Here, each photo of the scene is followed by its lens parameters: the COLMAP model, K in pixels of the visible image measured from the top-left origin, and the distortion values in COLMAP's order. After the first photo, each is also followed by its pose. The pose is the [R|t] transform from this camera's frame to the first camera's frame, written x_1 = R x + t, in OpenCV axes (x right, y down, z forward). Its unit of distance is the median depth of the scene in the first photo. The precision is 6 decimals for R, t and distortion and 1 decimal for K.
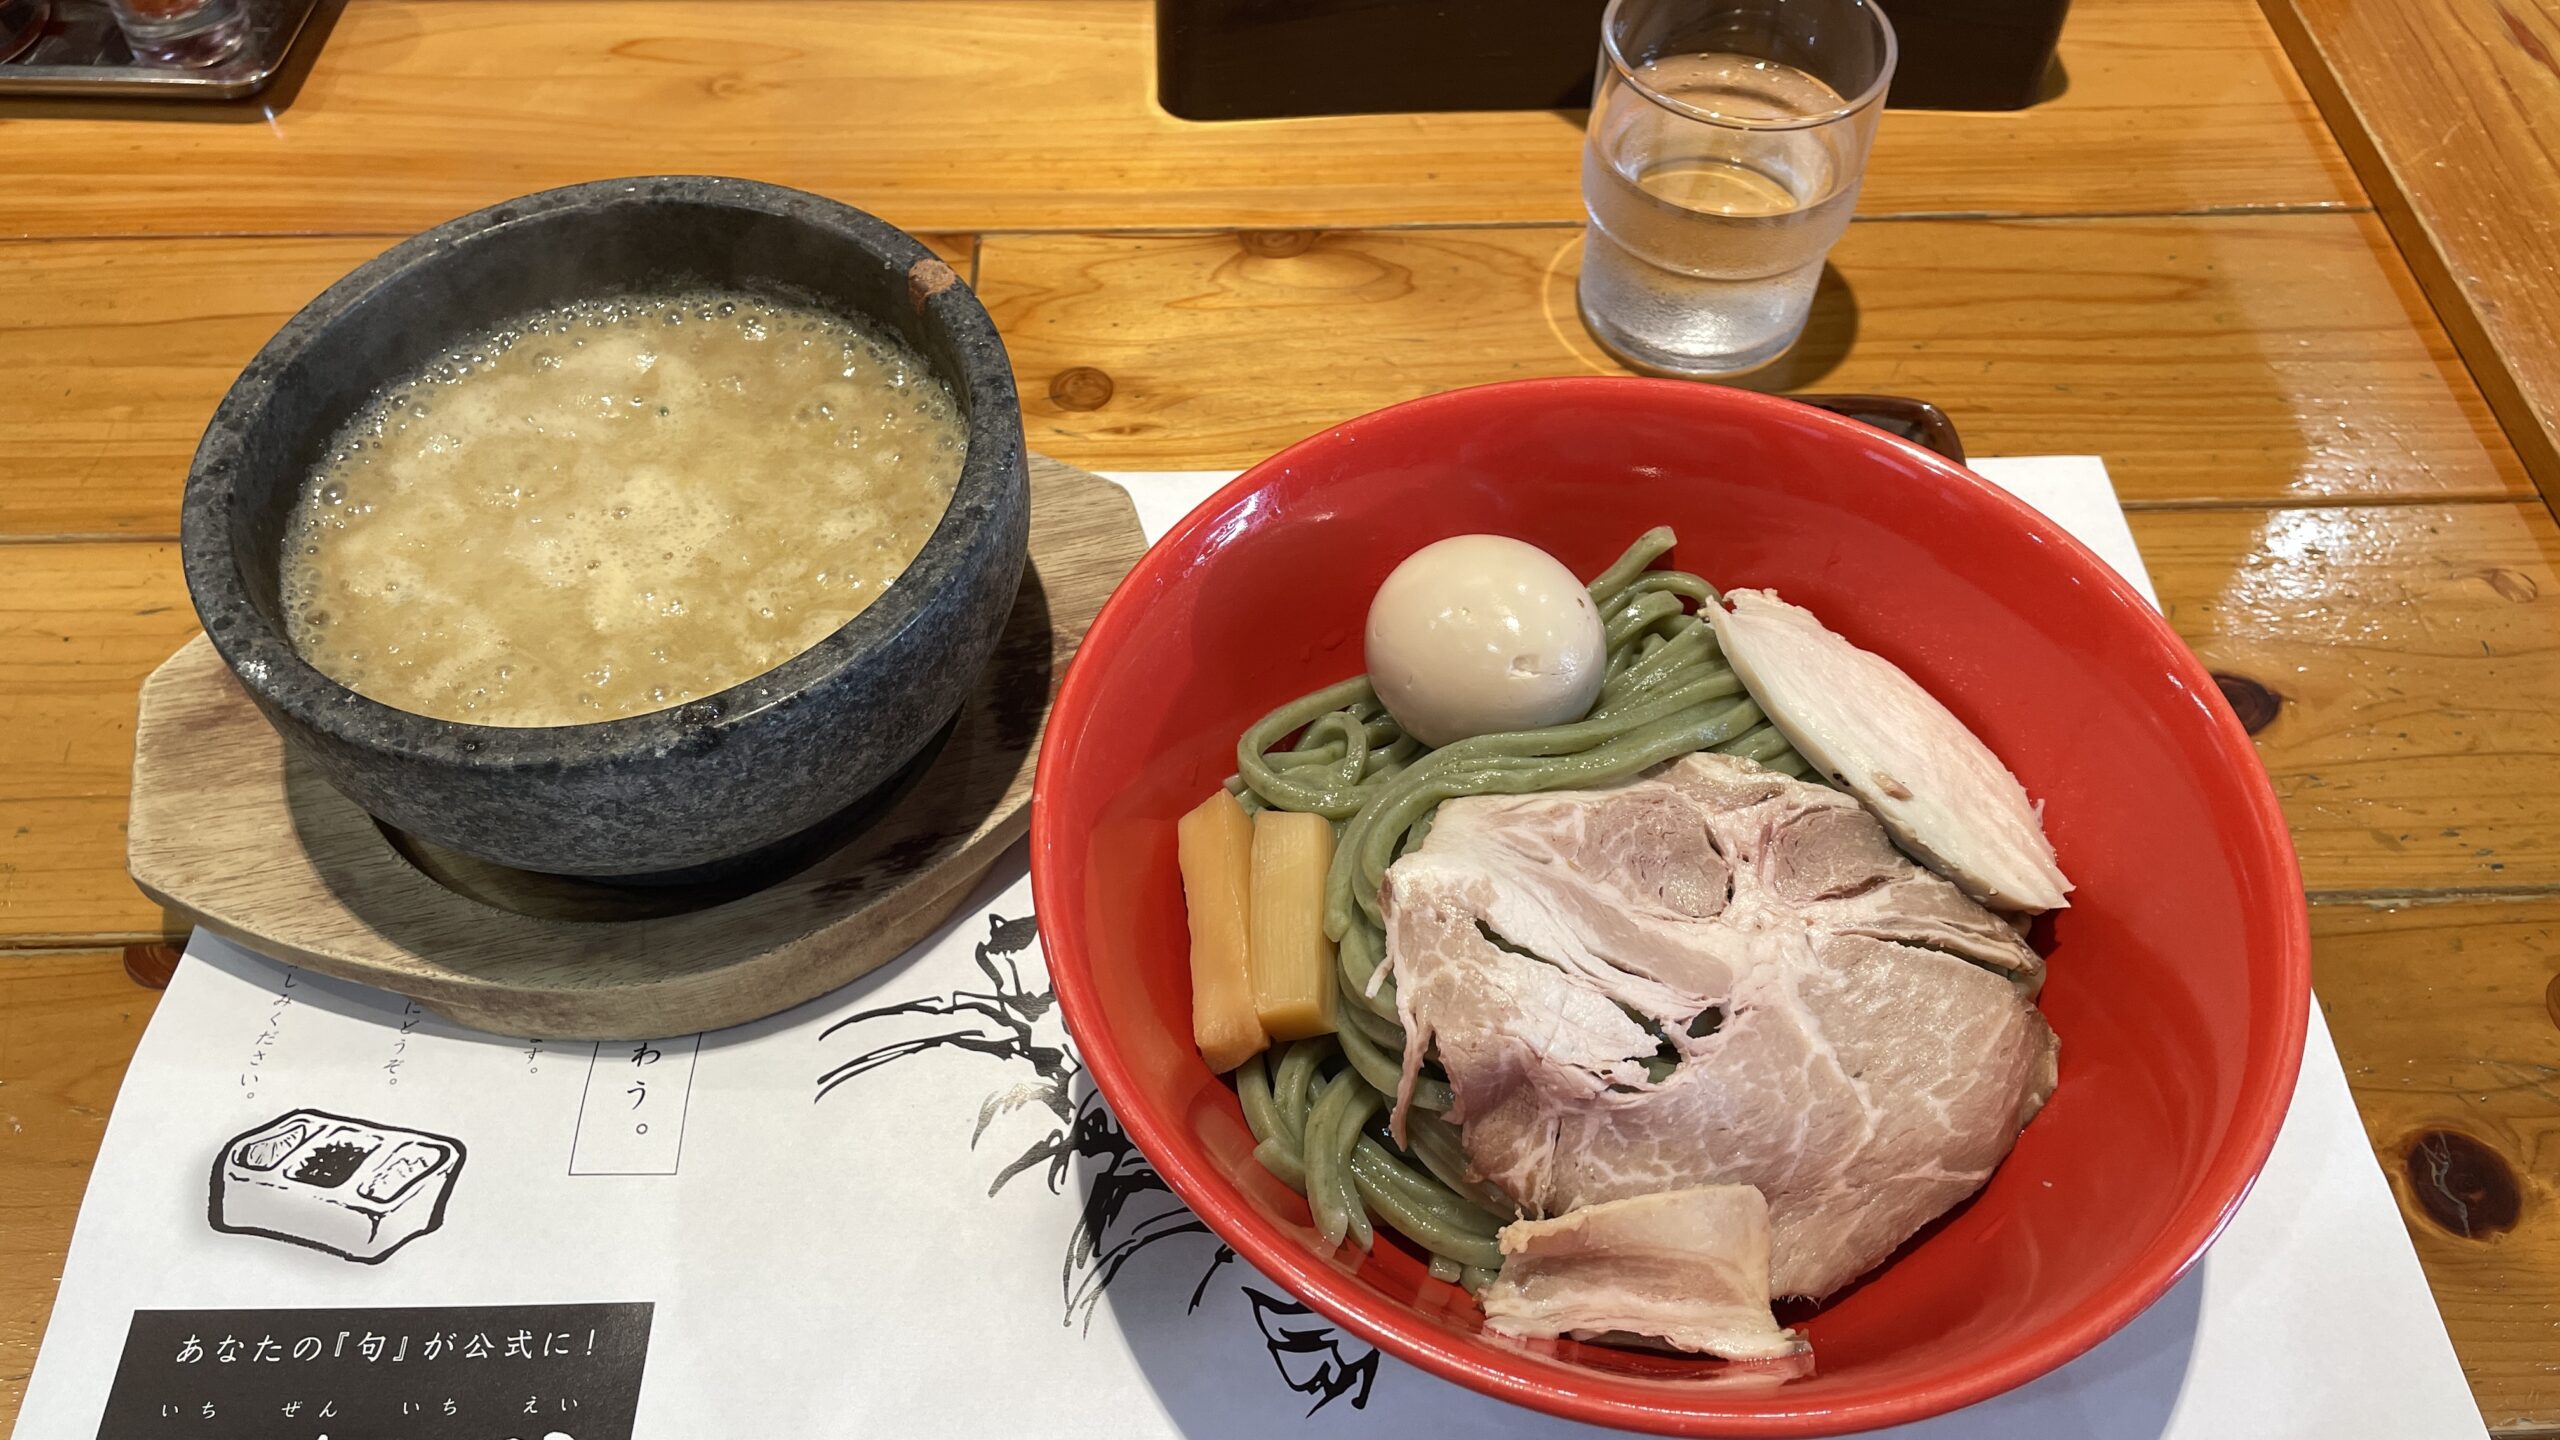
lens RADIAL K [[2003.1, 0, 1282.1], [0, 2003.1, 688.8], [0, 0, 1]] dist [0.117294, -0.178184]
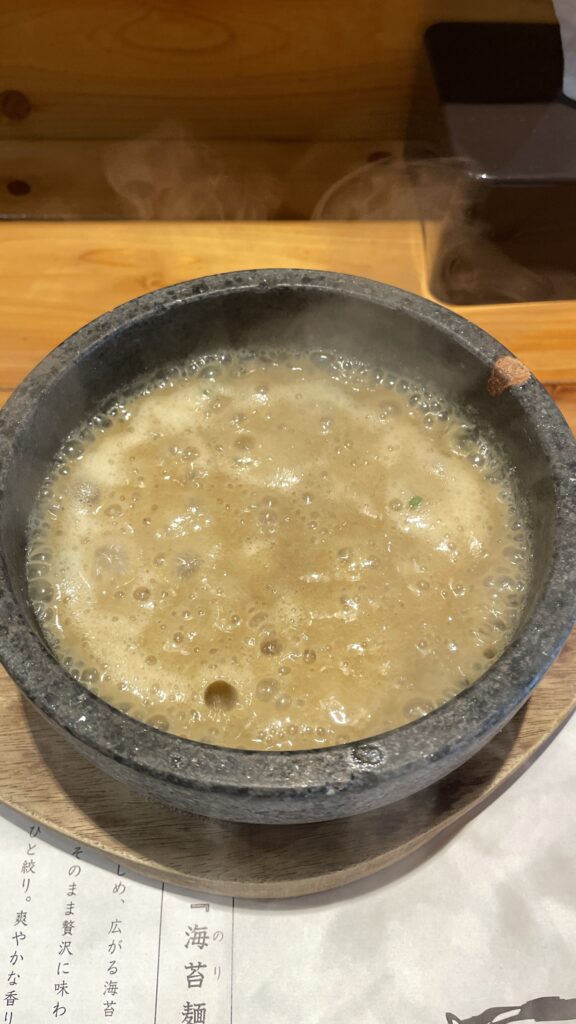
lens RADIAL K [[801.3, 0, 291.6], [0, 801.3, 515.7], [0, 0, 1]] dist [0.117294, -0.178184]
pose [[0.987518, 0.136158, -0.079181, -0.257207], [-0.129833, 0.988287, 0.080201, -0.131504], [0.089174, -0.068919, 0.993629, 0.443757]]
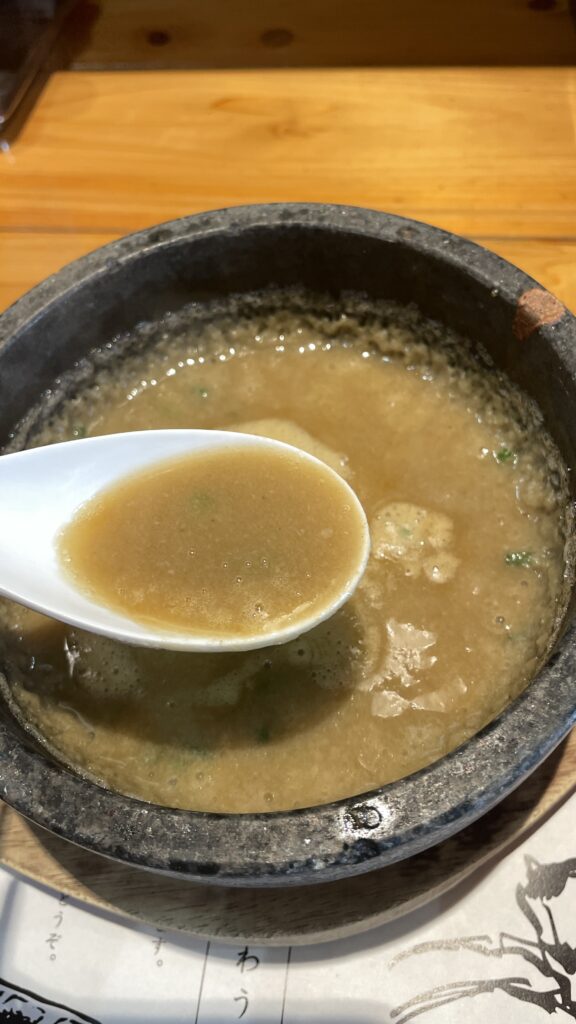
lens RADIAL K [[813.6, 0, 288.0], [0, 813.6, 512.0], [0, 0, 1]] dist [0.070158, -0.110268]
pose [[0.985256, 0.081529, -0.150412, -0.227385], [-0.060631, 0.988485, 0.138644, -0.146592], [0.159984, -0.127480, 0.978853, 0.532497]]
